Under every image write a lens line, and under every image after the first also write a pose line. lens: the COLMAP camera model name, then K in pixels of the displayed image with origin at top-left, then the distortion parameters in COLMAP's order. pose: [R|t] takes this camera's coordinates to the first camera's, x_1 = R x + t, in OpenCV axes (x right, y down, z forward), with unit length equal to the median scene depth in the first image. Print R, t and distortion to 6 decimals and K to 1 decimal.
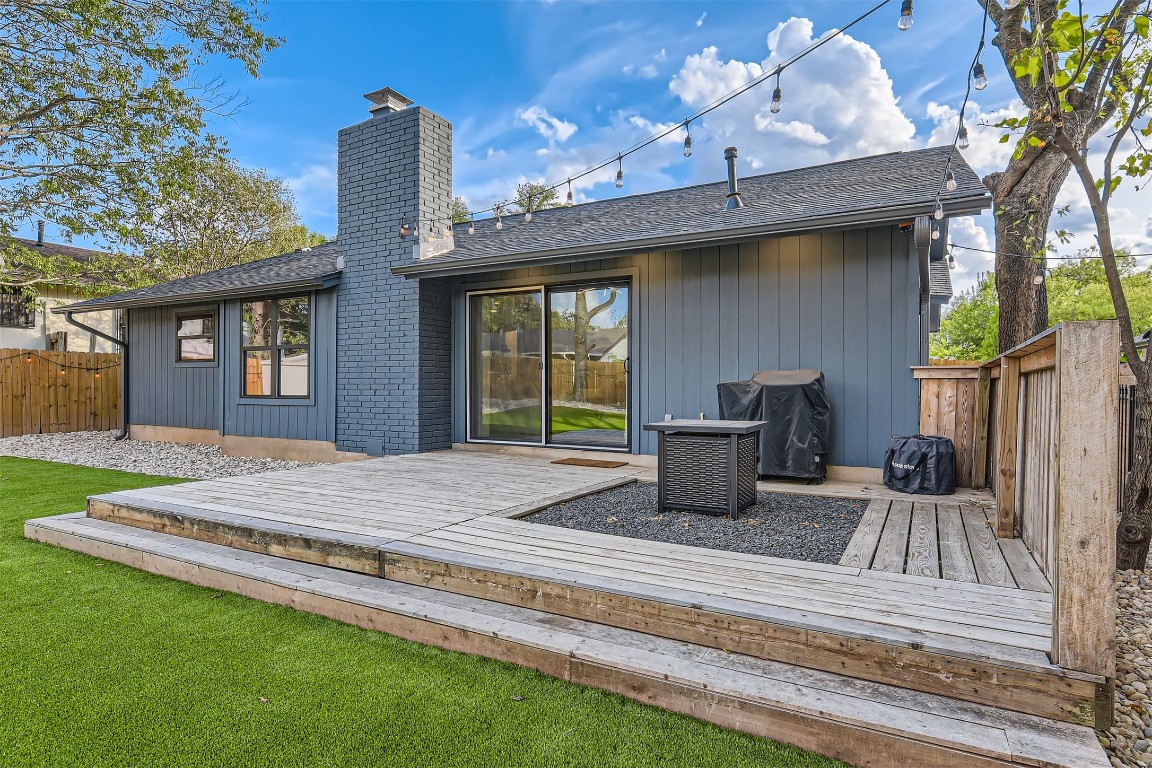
lens RADIAL K [[591.9, 0, 577.7], [0, 591.9, 386.9], [0, 0, 1]] dist [0.015181, -0.000515]
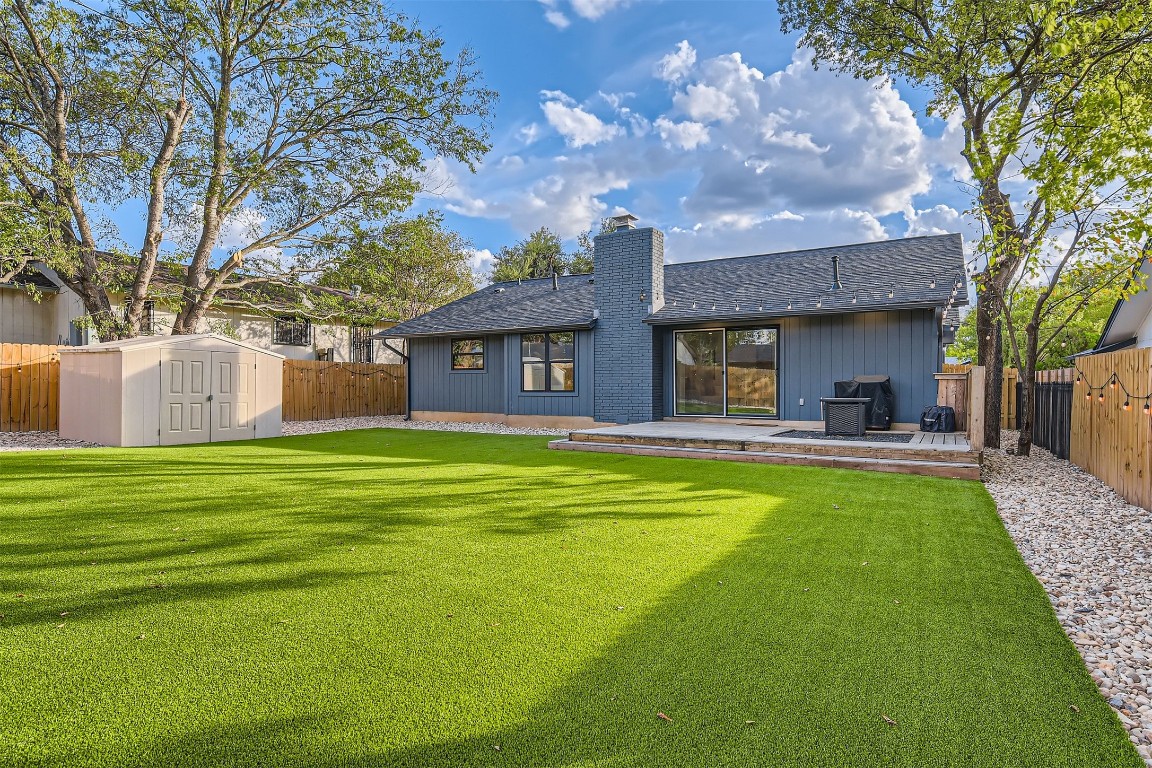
lens RADIAL K [[591.9, 0, 577.7], [0, 591.9, 386.9], [0, 0, 1]] dist [0.015181, -0.000515]
pose [[0.999625, -0.003933, -0.027084, -0.496561], [0.003917, 0.999992, -0.000663, 0.007529], [0.027086, 0.000557, 0.999633, -0.882953]]
